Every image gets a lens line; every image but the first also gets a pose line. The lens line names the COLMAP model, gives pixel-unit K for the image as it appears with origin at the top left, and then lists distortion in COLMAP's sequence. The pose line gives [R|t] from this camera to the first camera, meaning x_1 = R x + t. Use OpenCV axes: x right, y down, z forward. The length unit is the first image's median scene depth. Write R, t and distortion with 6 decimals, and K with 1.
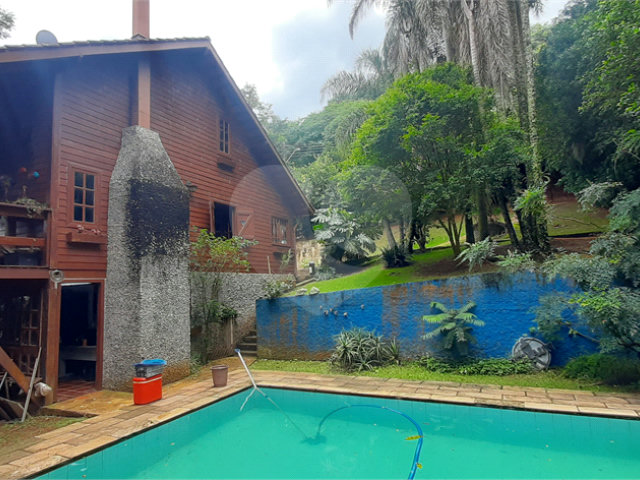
lens RADIAL K [[419.0, 0, 320.5], [0, 419.0, 247.0], [0, 0, 1]] dist [0.003710, 0.001618]
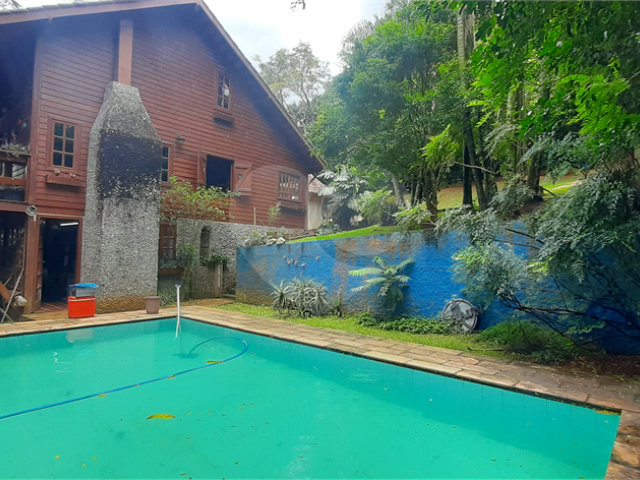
lens RADIAL K [[419.0, 0, 320.5], [0, 419.0, 247.0], [0, 0, 1]] dist [0.003710, 0.001618]
pose [[0.968674, 0.059622, -0.241074, 0.392271], [-0.040077, 0.995559, 0.085184, 0.031801], [0.245082, -0.072854, 0.966761, 0.026158]]
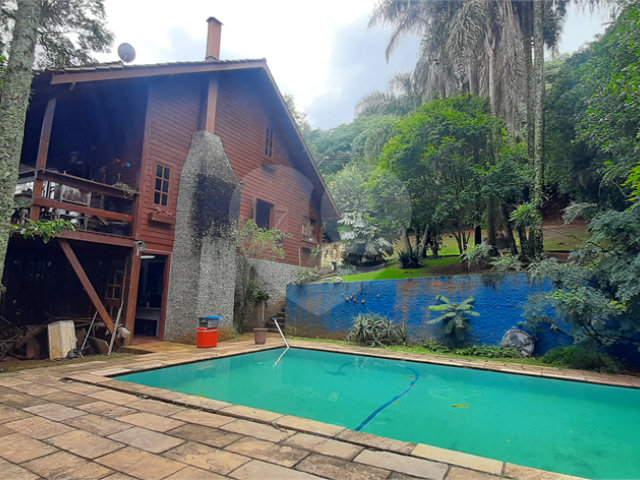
lens RADIAL K [[419.2, 0, 318.7], [0, 419.2, 251.3], [0, 0, 1]] dist [0.003082, 0.001206]
pose [[0.995918, 0.078543, -0.044479, -0.026955], [-0.078946, 0.996852, -0.007378, 0.044507], [0.043759, 0.010859, 0.998983, -0.204661]]
